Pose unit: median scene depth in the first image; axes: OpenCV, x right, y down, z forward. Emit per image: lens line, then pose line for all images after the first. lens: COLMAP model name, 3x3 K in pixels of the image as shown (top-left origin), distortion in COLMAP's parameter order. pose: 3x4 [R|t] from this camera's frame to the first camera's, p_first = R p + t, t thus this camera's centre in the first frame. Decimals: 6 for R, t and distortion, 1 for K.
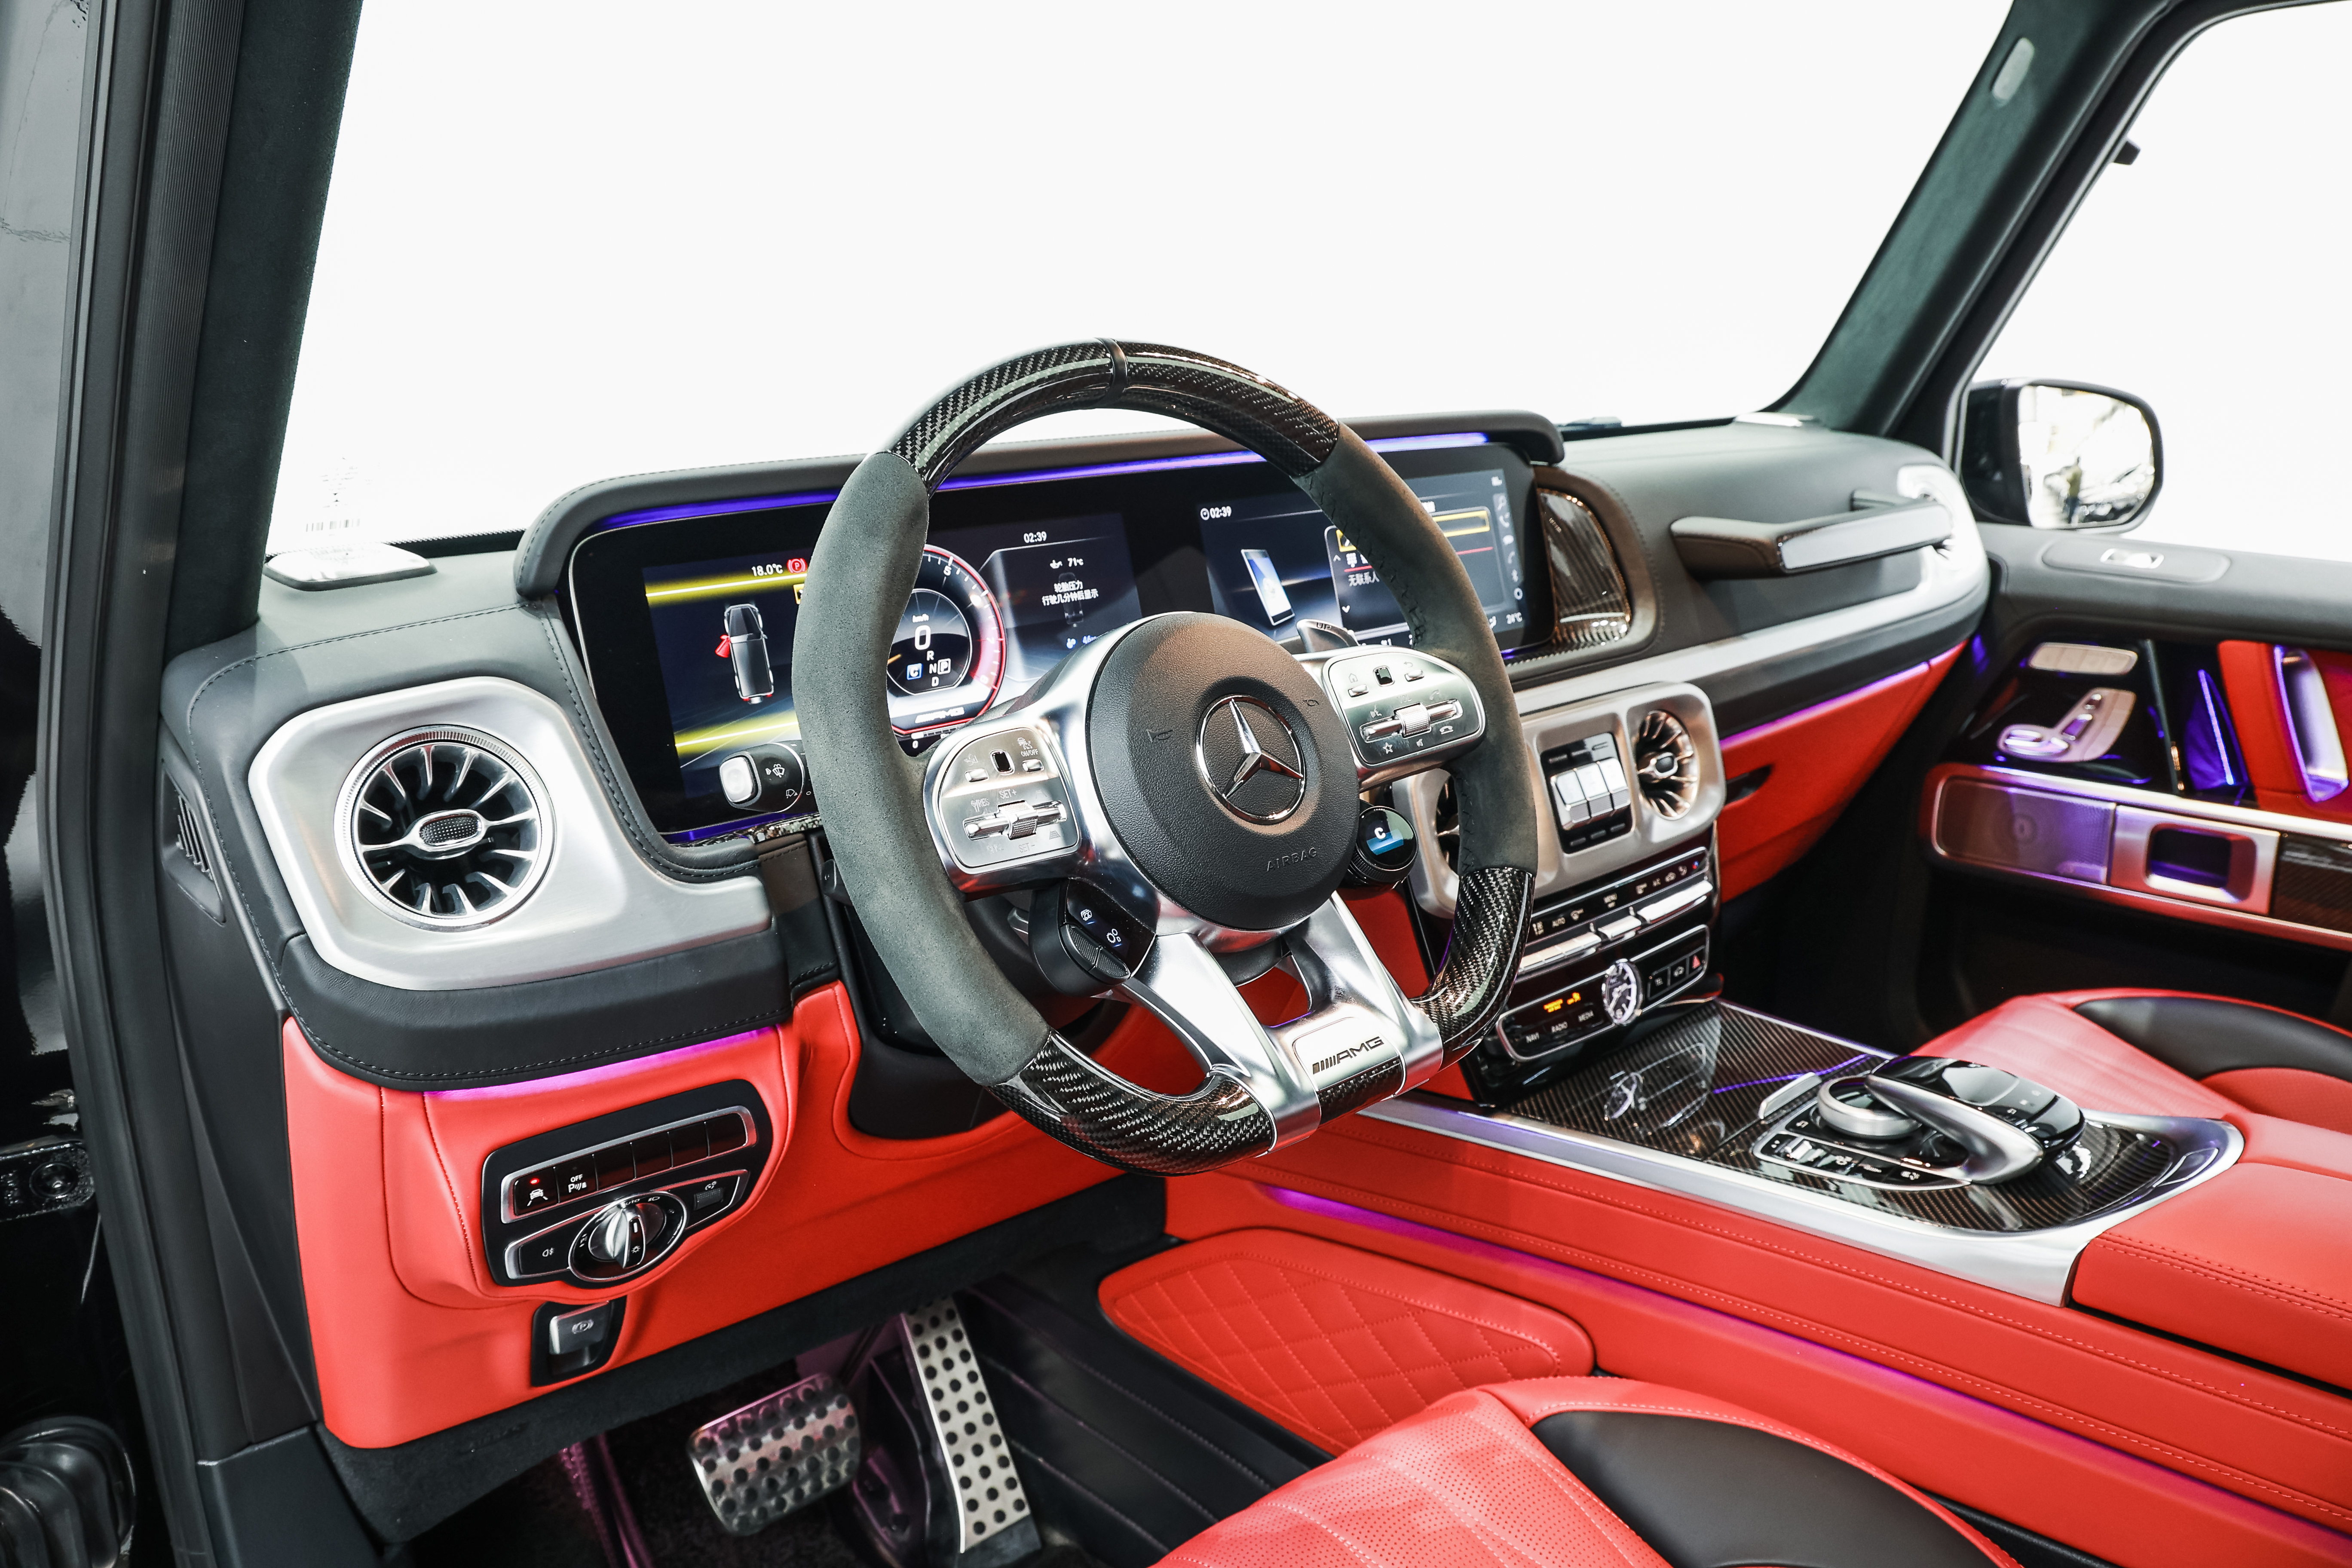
lens RADIAL K [[1760.2, 0, 1202.3], [0, 1760.2, 783.8], [0, 0, 1]] dist [-0.087387, 0.065718]
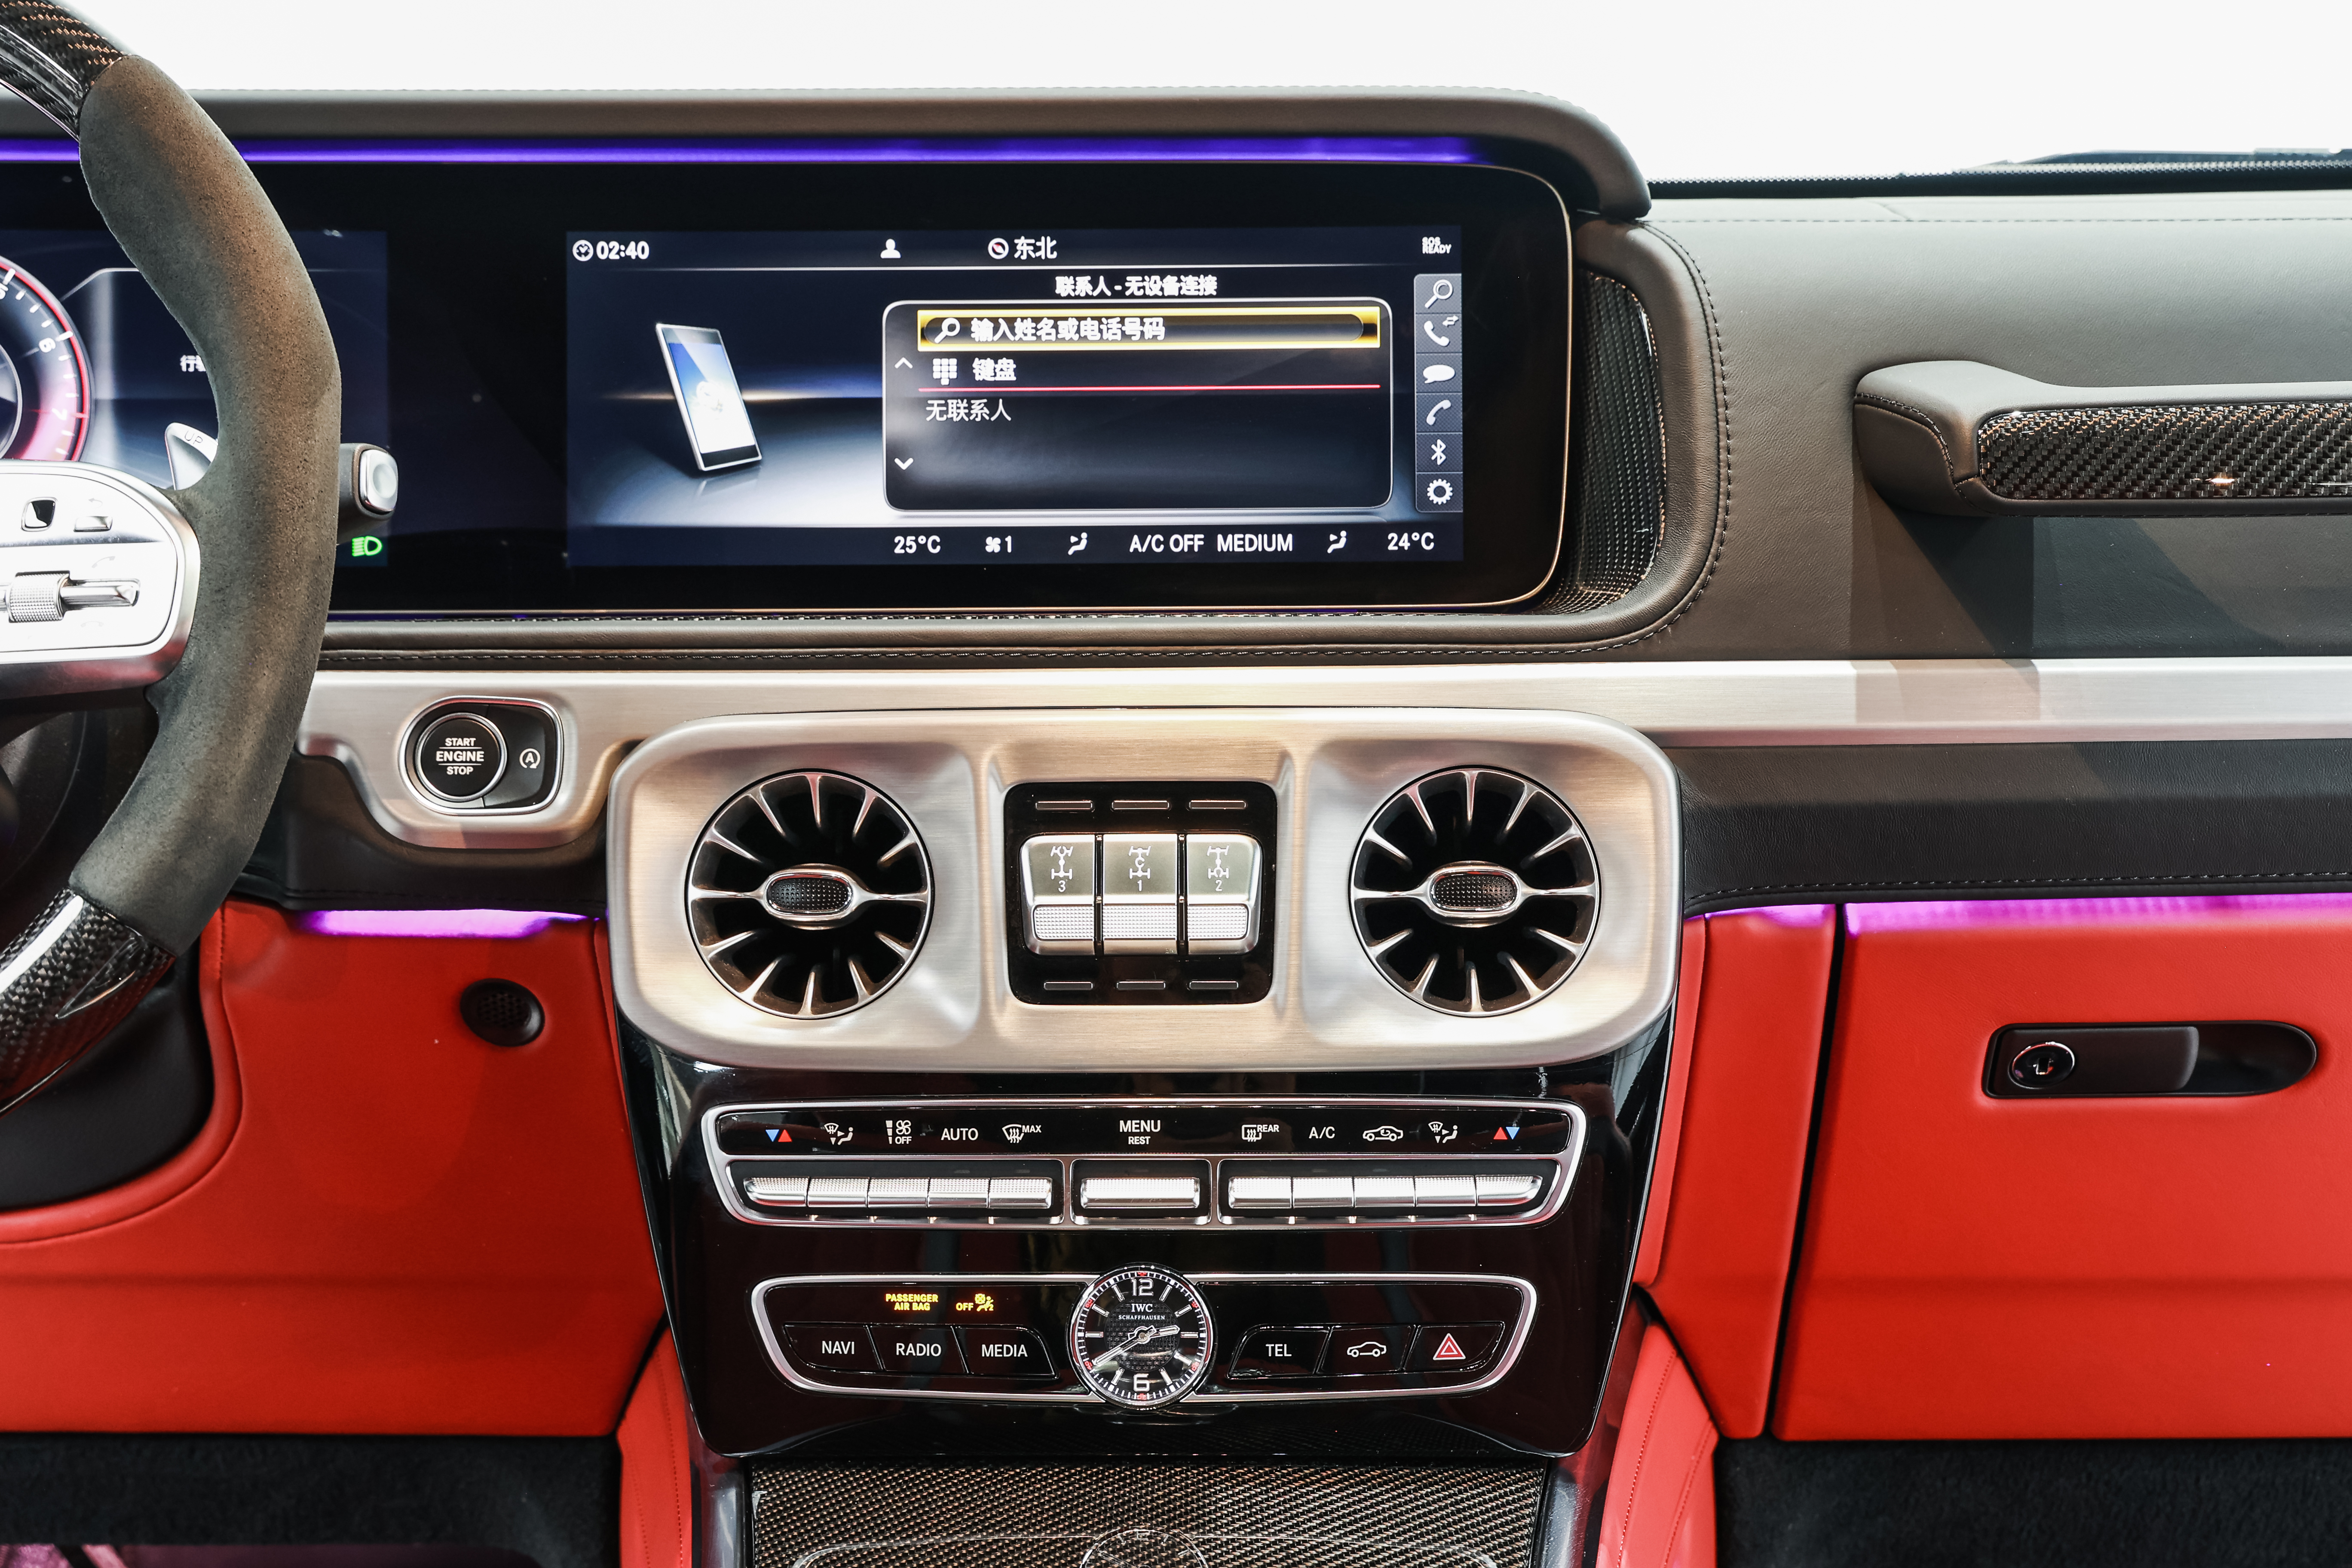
lens RADIAL K [[3494.1, 0, 1180.2], [0, 3494.1, 814.6], [0, 0, 1]] dist [0.119870, 0.215164]
pose [[0.706675, 0.154772, -0.690403, 0.879454], [-0.181103, 0.982843, 0.034959, -0.050417], [0.683968, 0.100329, 0.722580, 0.336519]]
